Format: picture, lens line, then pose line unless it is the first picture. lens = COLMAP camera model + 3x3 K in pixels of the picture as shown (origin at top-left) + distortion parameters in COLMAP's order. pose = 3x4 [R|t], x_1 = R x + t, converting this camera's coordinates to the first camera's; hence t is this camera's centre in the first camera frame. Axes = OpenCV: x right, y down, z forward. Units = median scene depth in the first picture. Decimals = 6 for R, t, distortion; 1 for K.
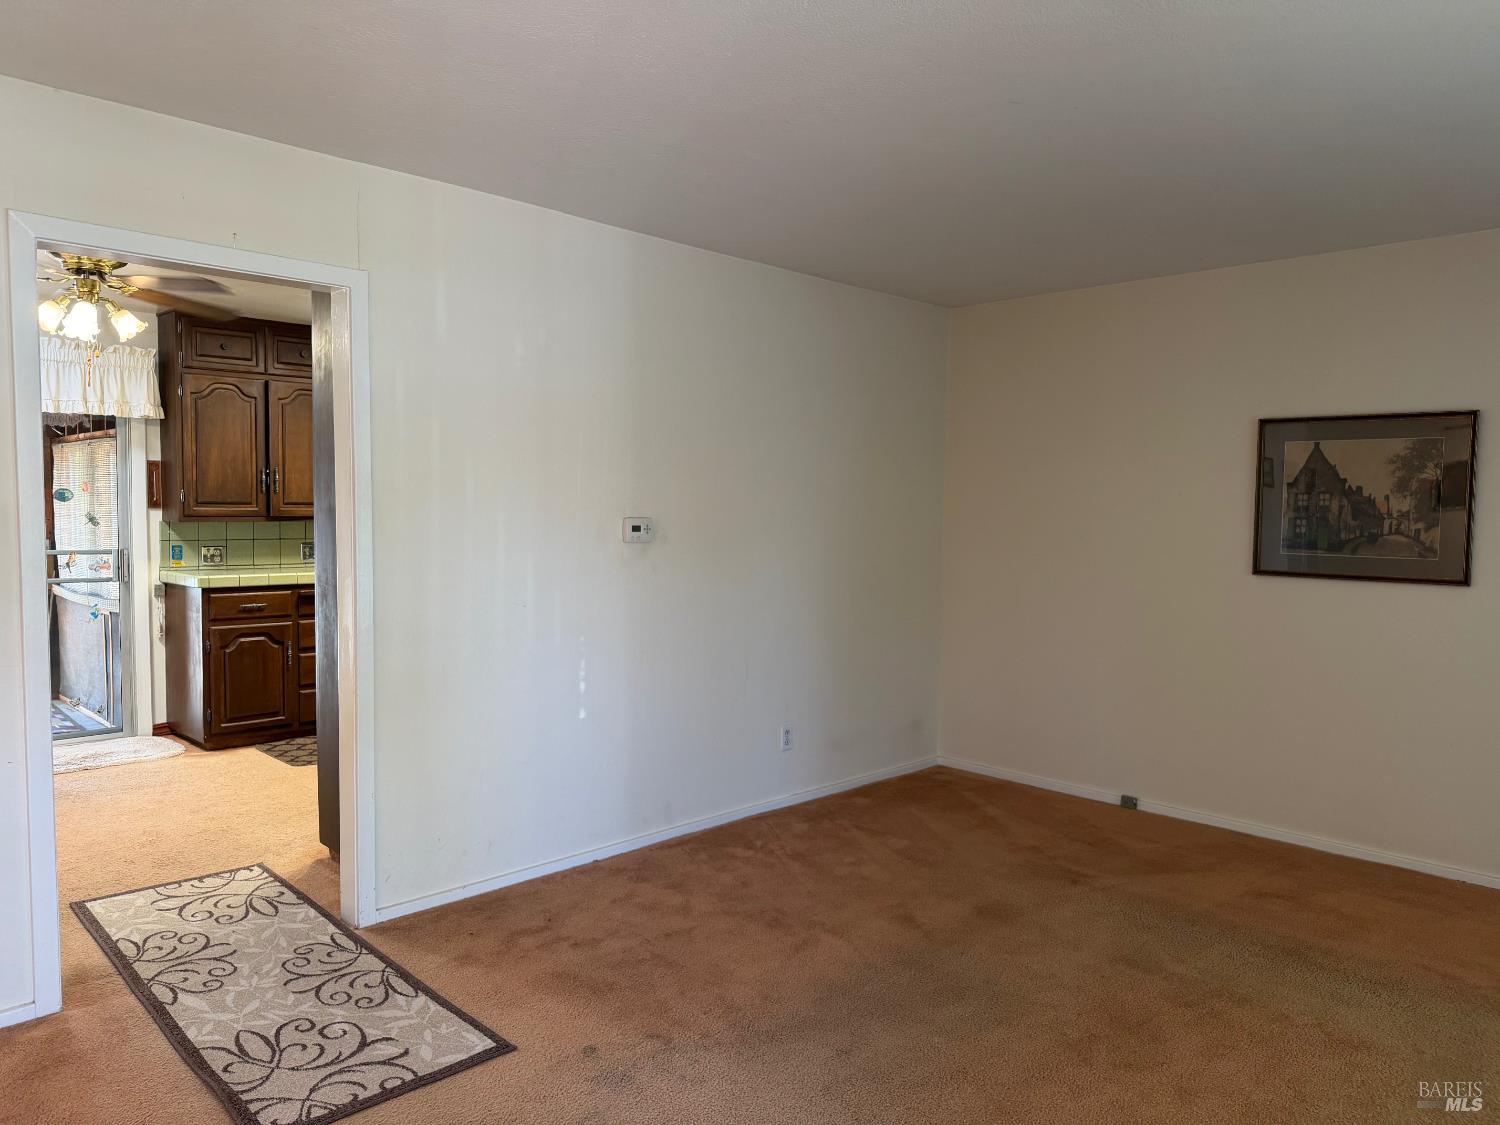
lens RADIAL K [[1060.9, 0, 754.7], [0, 1060.9, 565.0], [0, 0, 1]] dist [-0.004116, -0.005123]
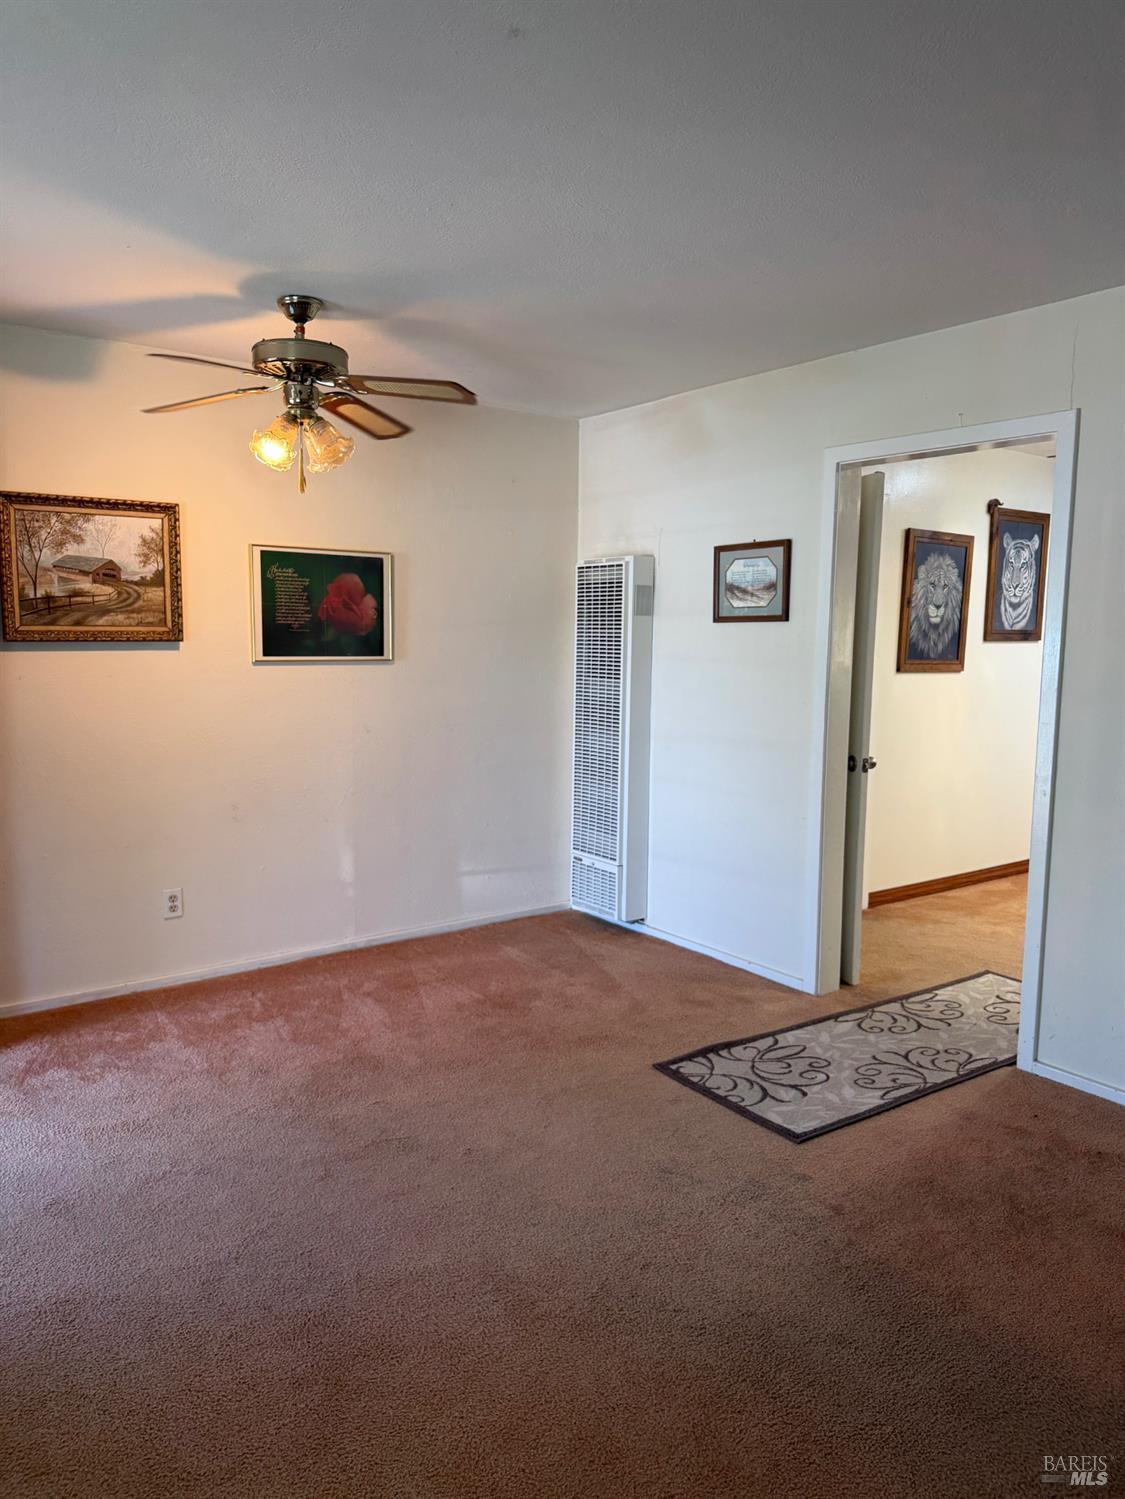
lens RADIAL K [[1060.2, 0, 561.5], [0, 1060.2, 752.8], [0, 0, 1]] dist [-0.004116, -0.005123]
pose [[-0.149931, 0.098390, -0.983789, 0.796600], [-0.072825, 0.991234, 0.110233, -0.046960], [0.986011, 0.088172, -0.141452, 0.817043]]
